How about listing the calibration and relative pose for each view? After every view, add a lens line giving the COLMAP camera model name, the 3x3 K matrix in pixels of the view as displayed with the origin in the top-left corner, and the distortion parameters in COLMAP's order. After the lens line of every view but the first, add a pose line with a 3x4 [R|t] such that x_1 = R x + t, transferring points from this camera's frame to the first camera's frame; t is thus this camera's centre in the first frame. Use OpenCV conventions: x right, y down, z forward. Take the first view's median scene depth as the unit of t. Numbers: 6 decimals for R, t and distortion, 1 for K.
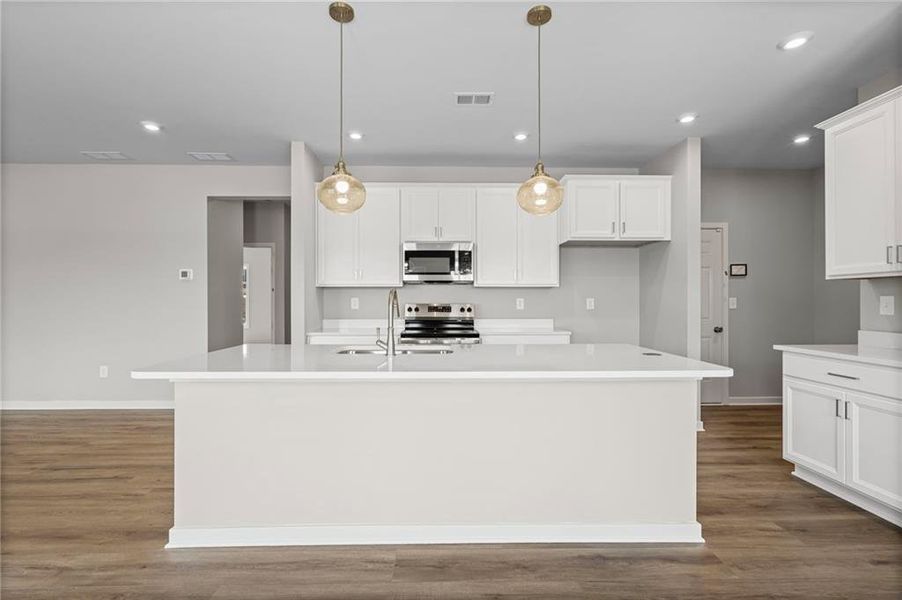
lens RADIAL K [[403.0, 0, 451.0], [0, 403.0, 300.0], [0, 0, 1]] dist [-0.002427, -0.000120]
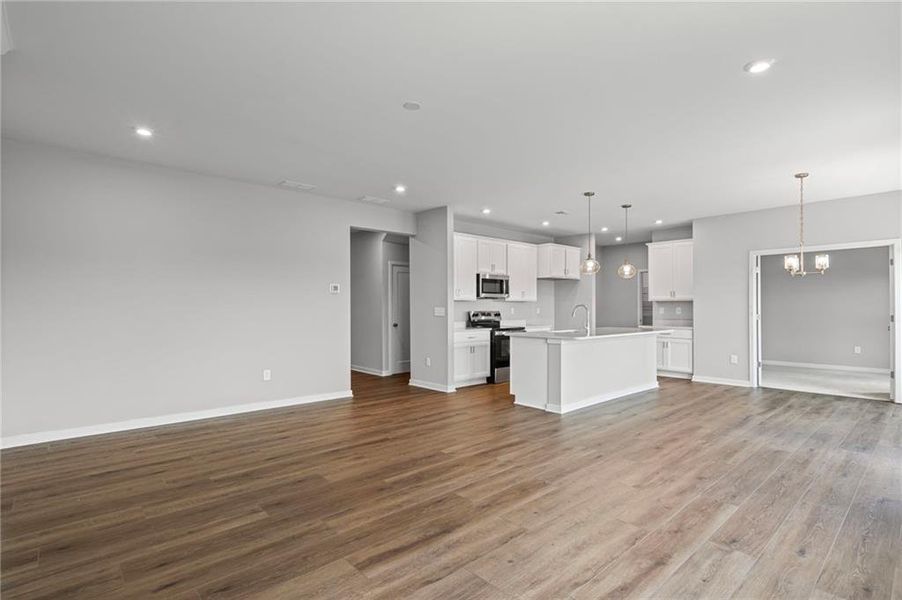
lens RADIAL K [[434.2, 0, 453.4], [0, 434.2, 308.0], [0, 0, 1]] dist [0.002334, 0.000459]
pose [[0.757520, -0.000621, 0.652812, -1.372848], [-0.000156, 0.999999, 0.001132, -0.005676], [-0.652812, -0.000960, 0.757519, -0.251809]]
